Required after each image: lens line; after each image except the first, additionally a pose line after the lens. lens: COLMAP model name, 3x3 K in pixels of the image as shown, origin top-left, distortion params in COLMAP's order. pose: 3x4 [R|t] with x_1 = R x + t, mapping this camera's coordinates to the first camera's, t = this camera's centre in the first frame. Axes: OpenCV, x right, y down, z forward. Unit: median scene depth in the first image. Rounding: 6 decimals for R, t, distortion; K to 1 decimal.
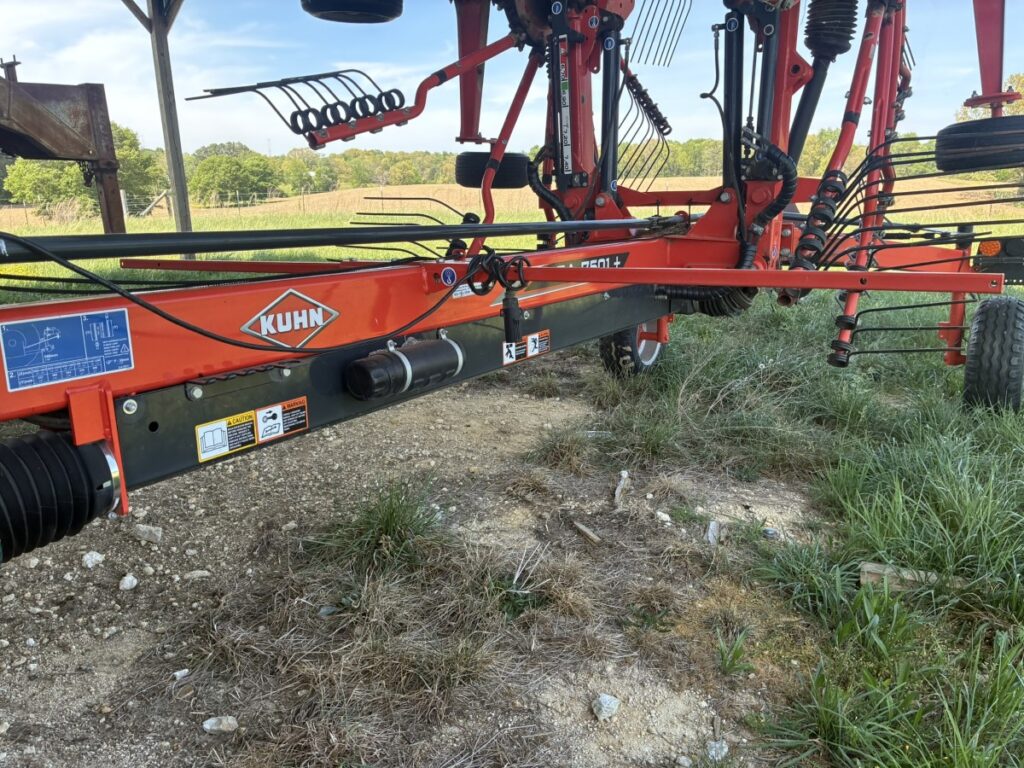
lens RADIAL K [[774.6, 0, 508.3], [0, 774.6, 376.0], [0, 0, 1]] dist [0.043399, -0.057873]
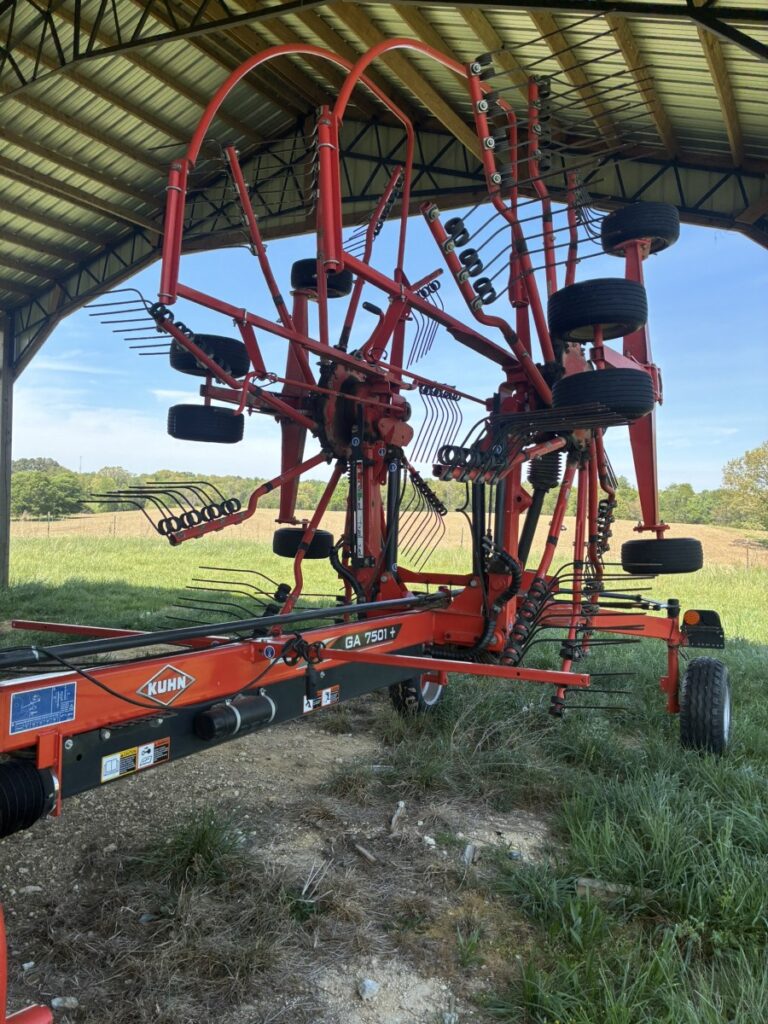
lens RADIAL K [[774.6, 0, 391.5], [0, 774.6, 498.8], [0, 0, 1]] dist [0.043399, -0.057873]
pose [[0.994323, 0.048082, 0.094918, -0.000071], [-0.022167, 0.966107, -0.257190, -0.021428], [-0.104067, 0.253626, 0.961688, -0.317829]]
